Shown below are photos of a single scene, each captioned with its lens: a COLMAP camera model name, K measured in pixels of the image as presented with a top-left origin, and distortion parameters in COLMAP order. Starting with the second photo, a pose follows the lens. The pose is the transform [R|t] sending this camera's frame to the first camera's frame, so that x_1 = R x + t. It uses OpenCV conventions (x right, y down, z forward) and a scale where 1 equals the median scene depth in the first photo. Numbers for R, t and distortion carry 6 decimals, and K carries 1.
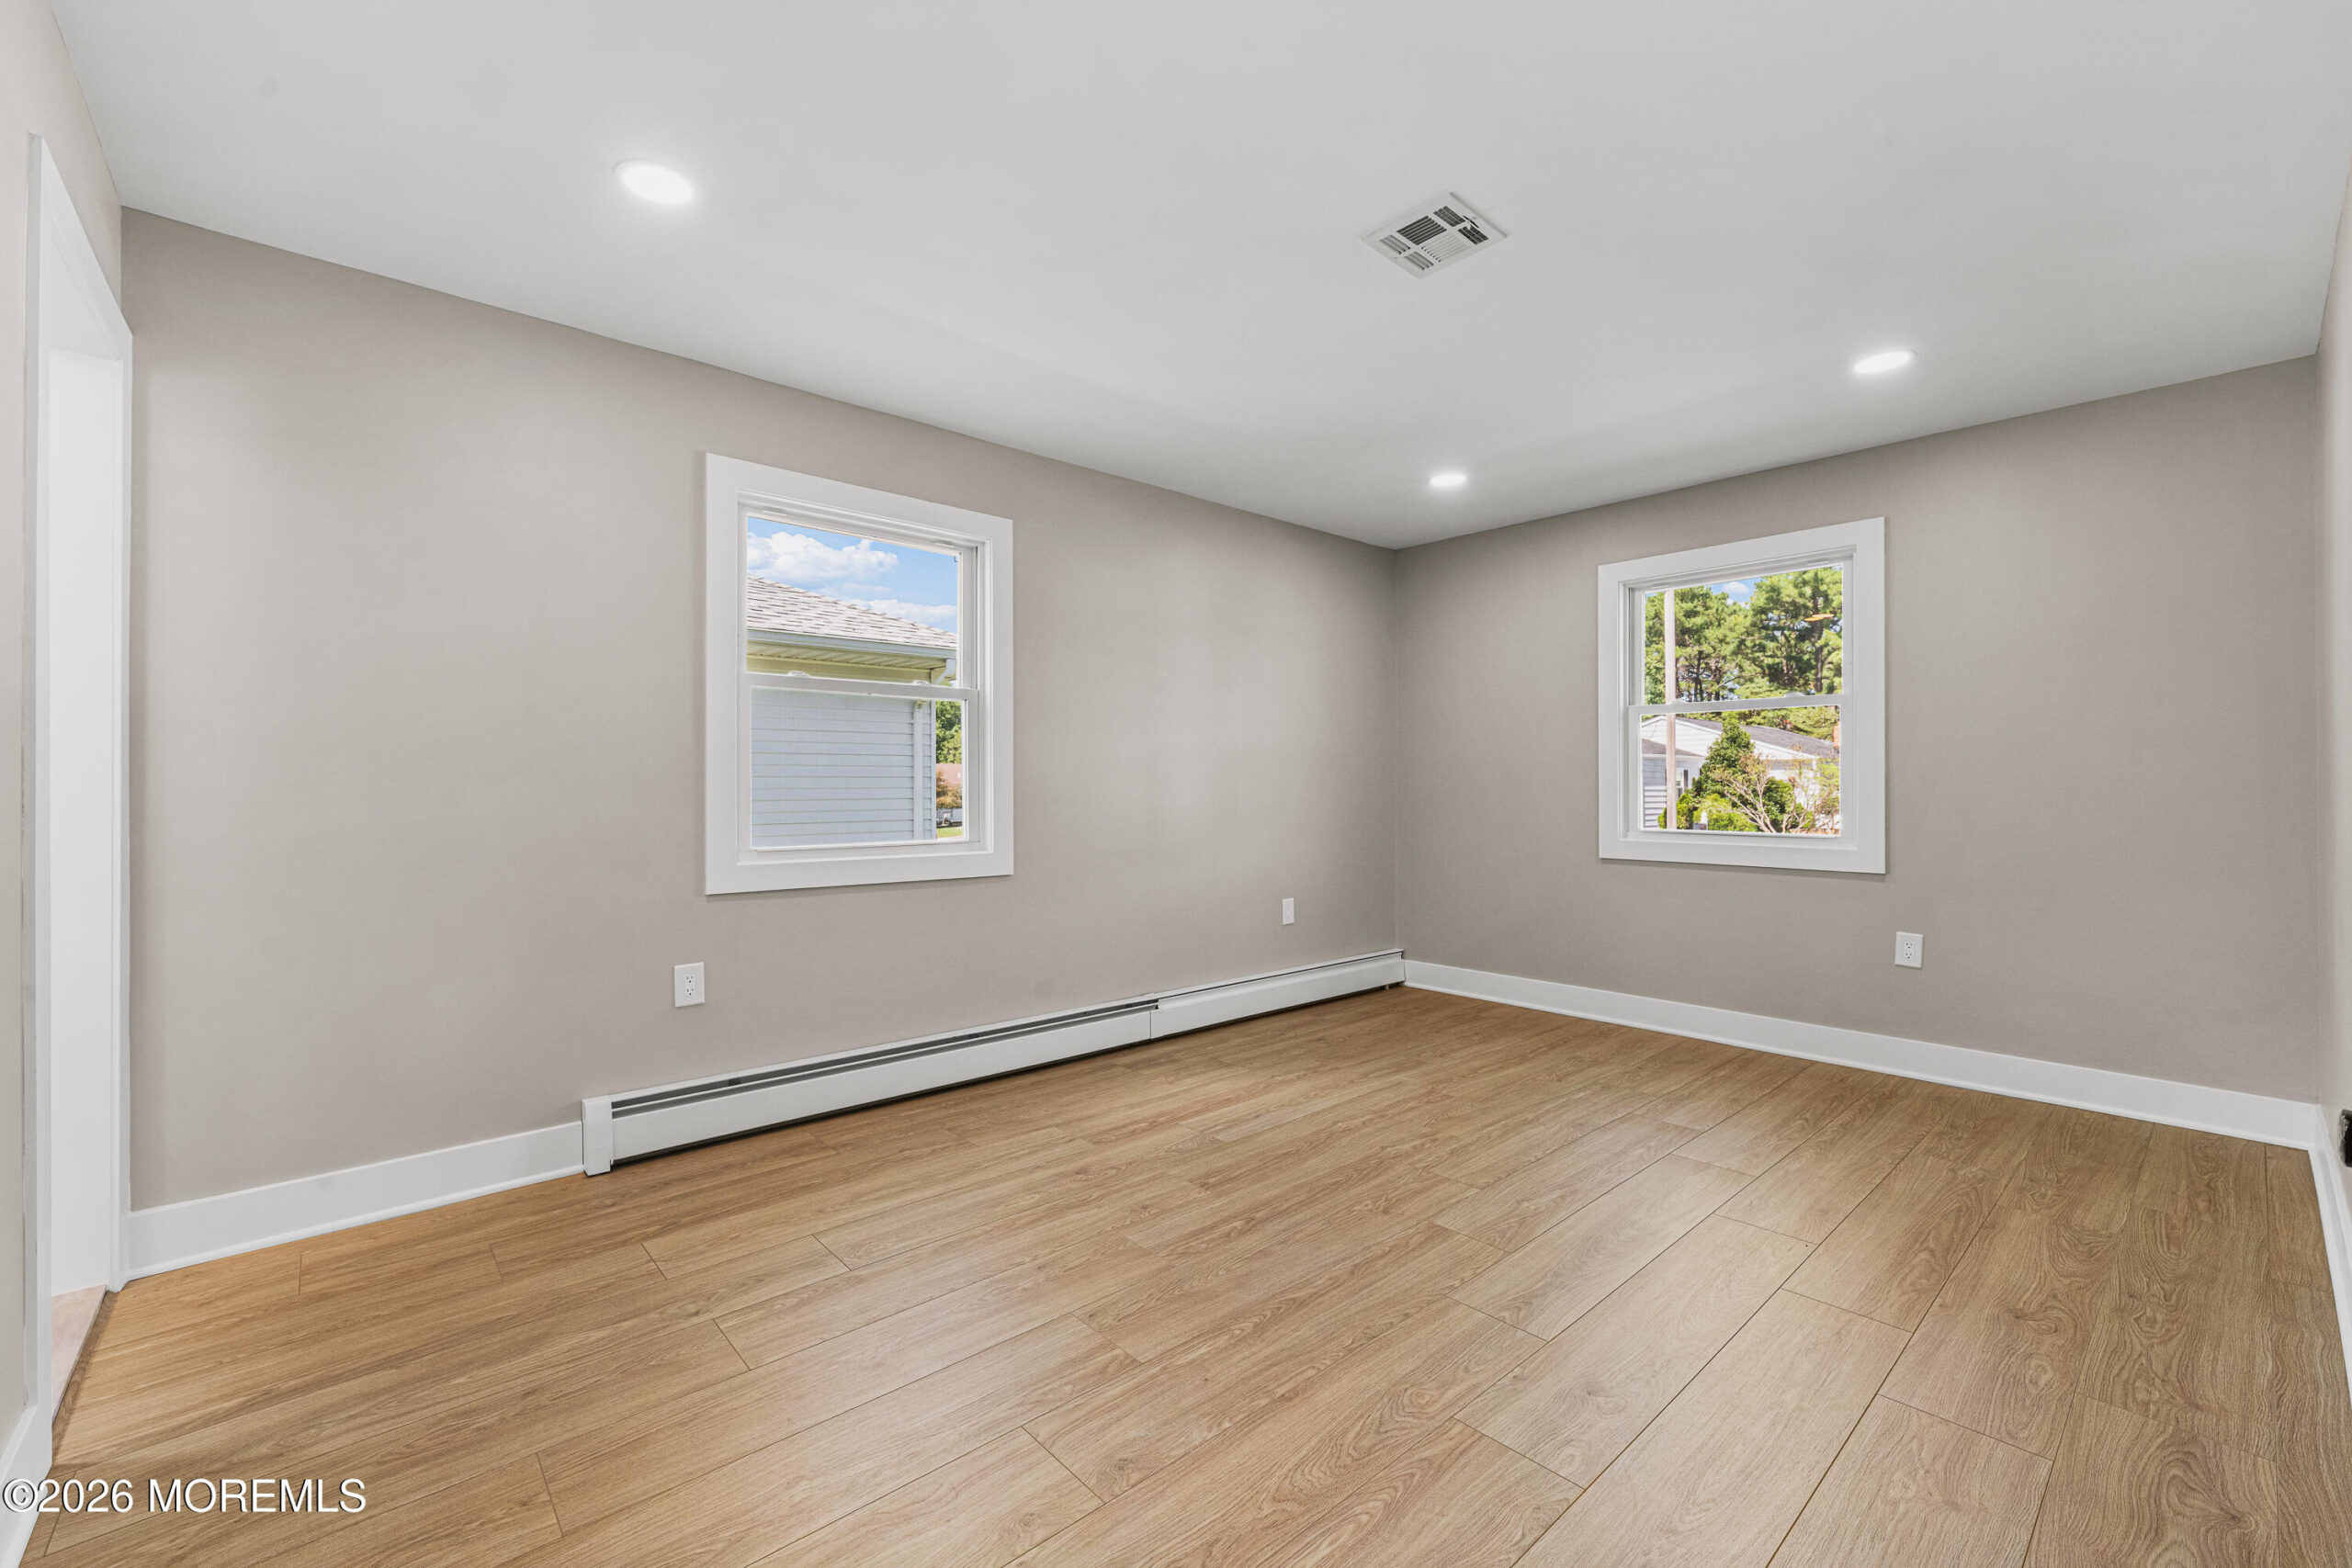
lens RADIAL K [[977.4, 0, 1173.7], [0, 977.4, 778.7], [0, 0, 1]] dist [-0.005582, -0.000538]
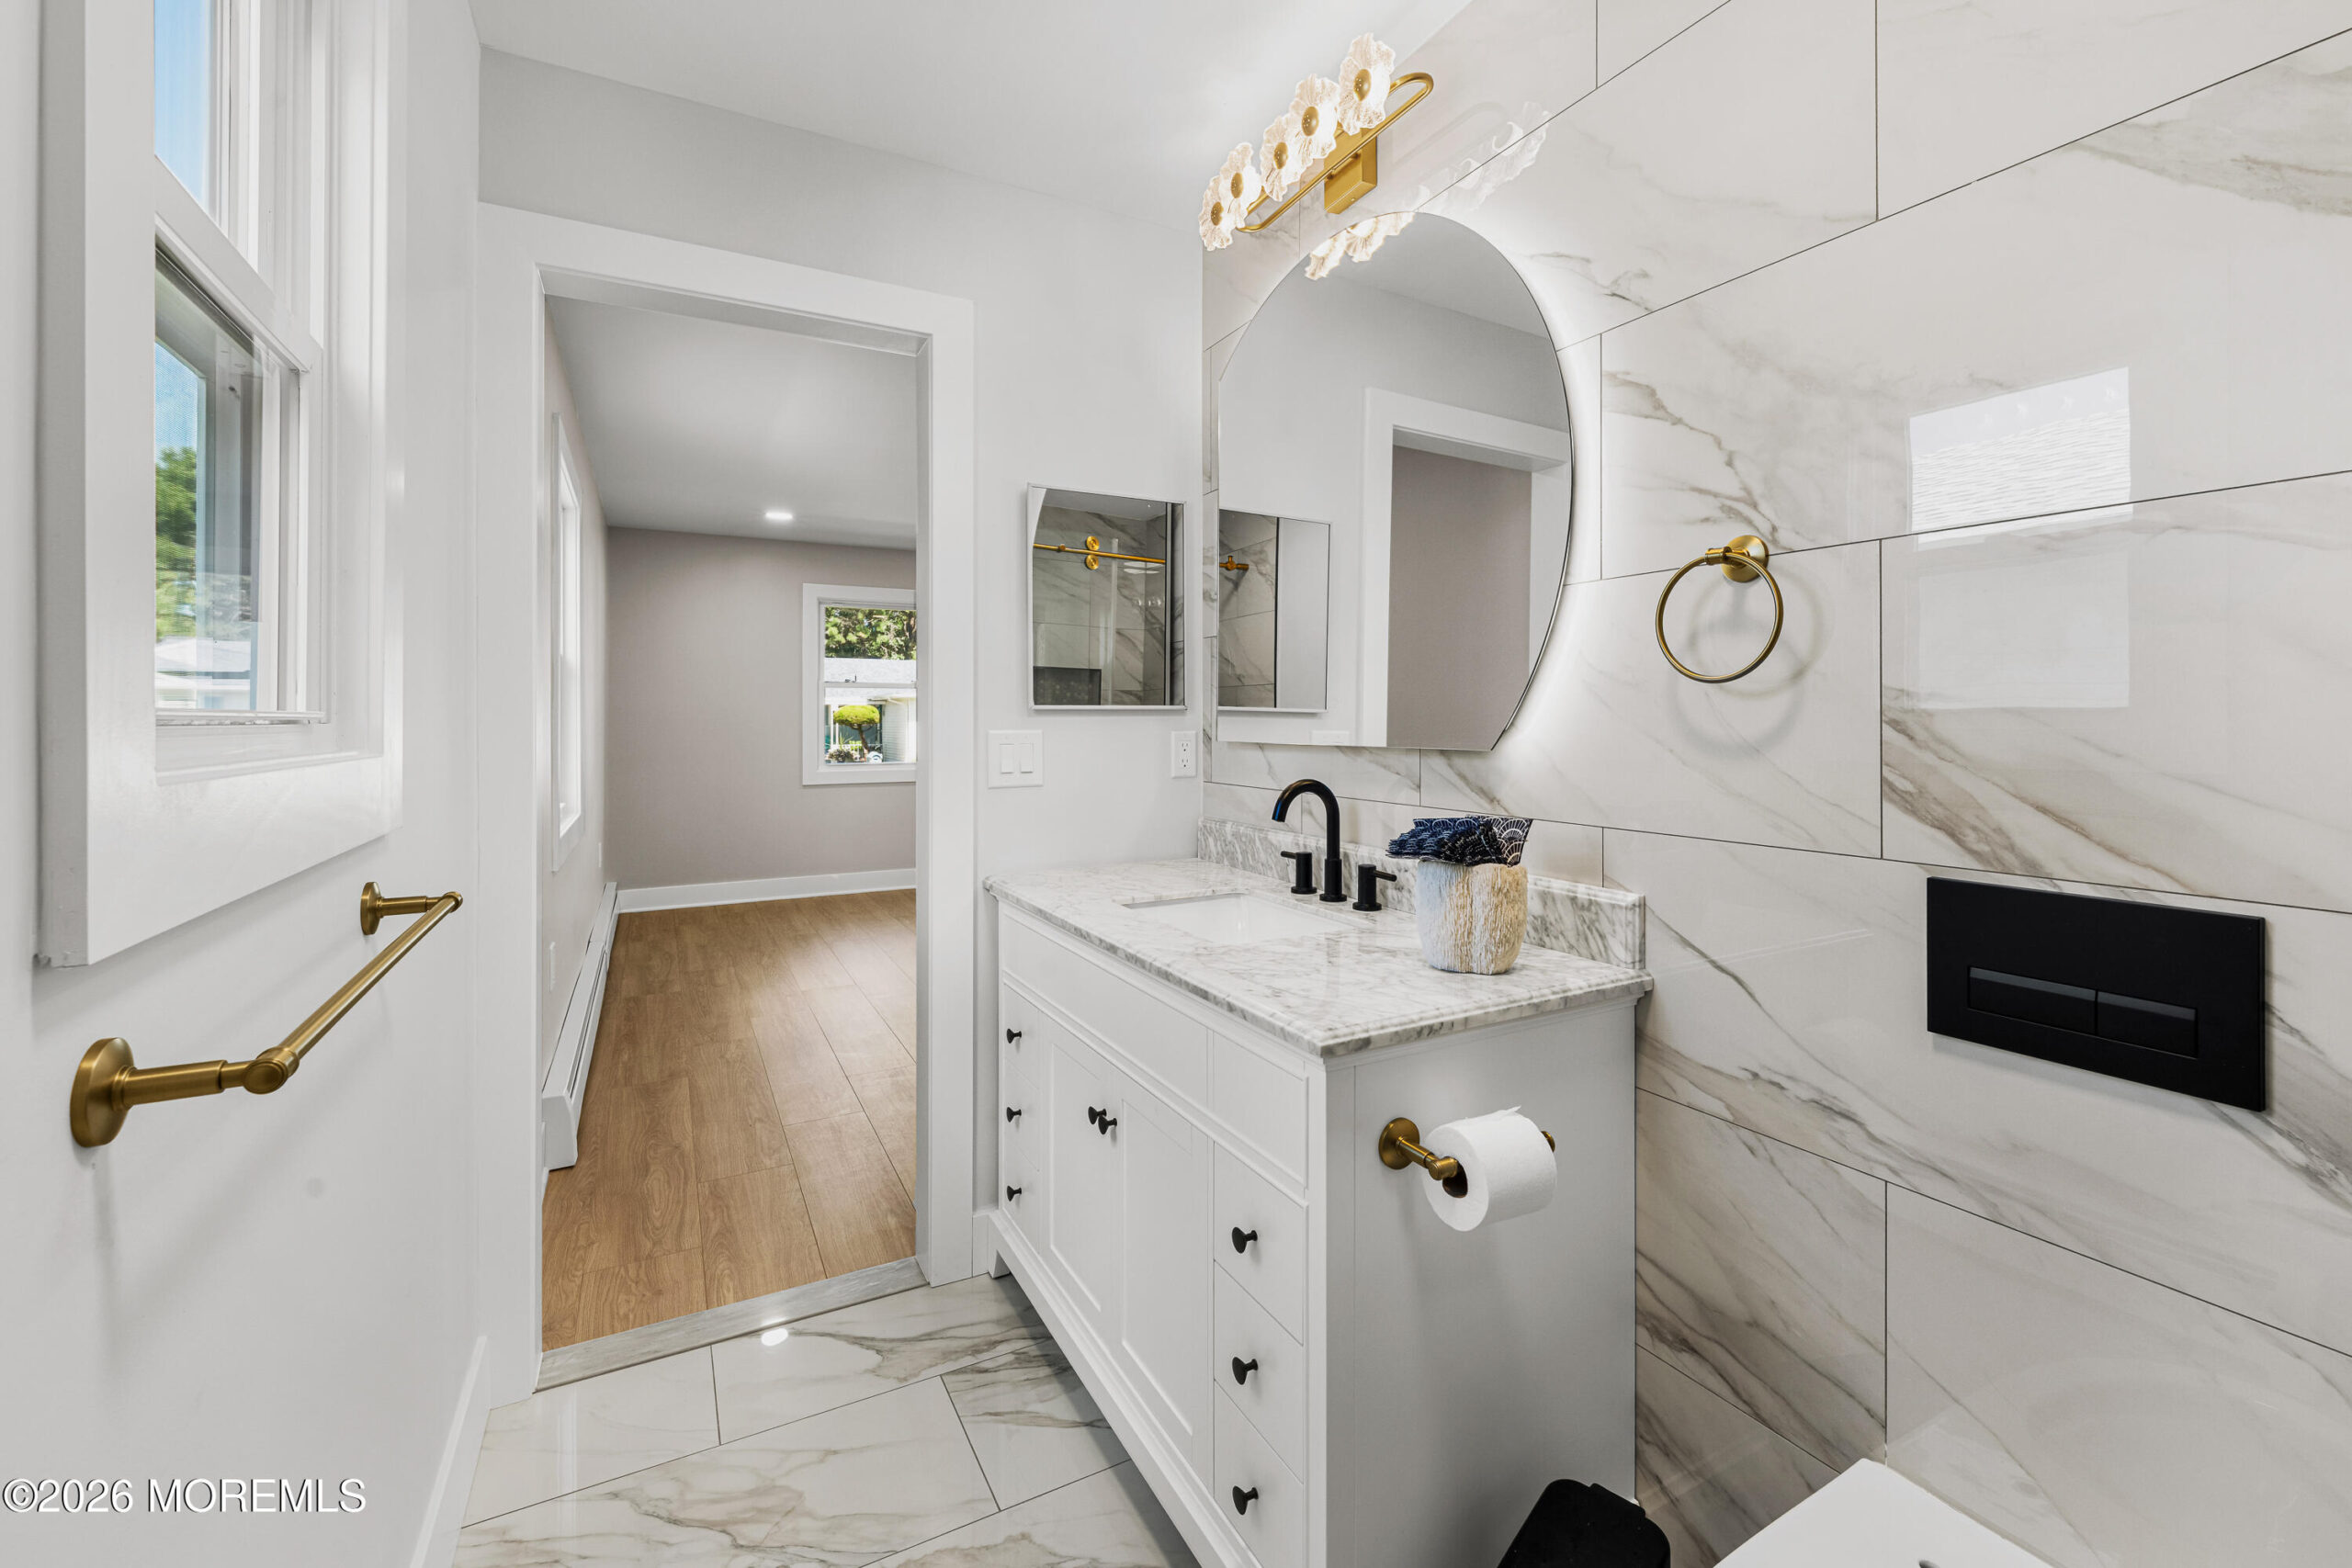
lens RADIAL K [[977.4, 0, 1183.5], [0, 977.4, 718.7], [0, 0, 1]] dist [-0.005582, -0.000538]
pose [[0.230567, 0.004122, 0.973048, -1.462263], [-0.005990, 0.999978, -0.002817, -0.037396], [-0.973038, -0.005179, 0.230587, 0.197723]]
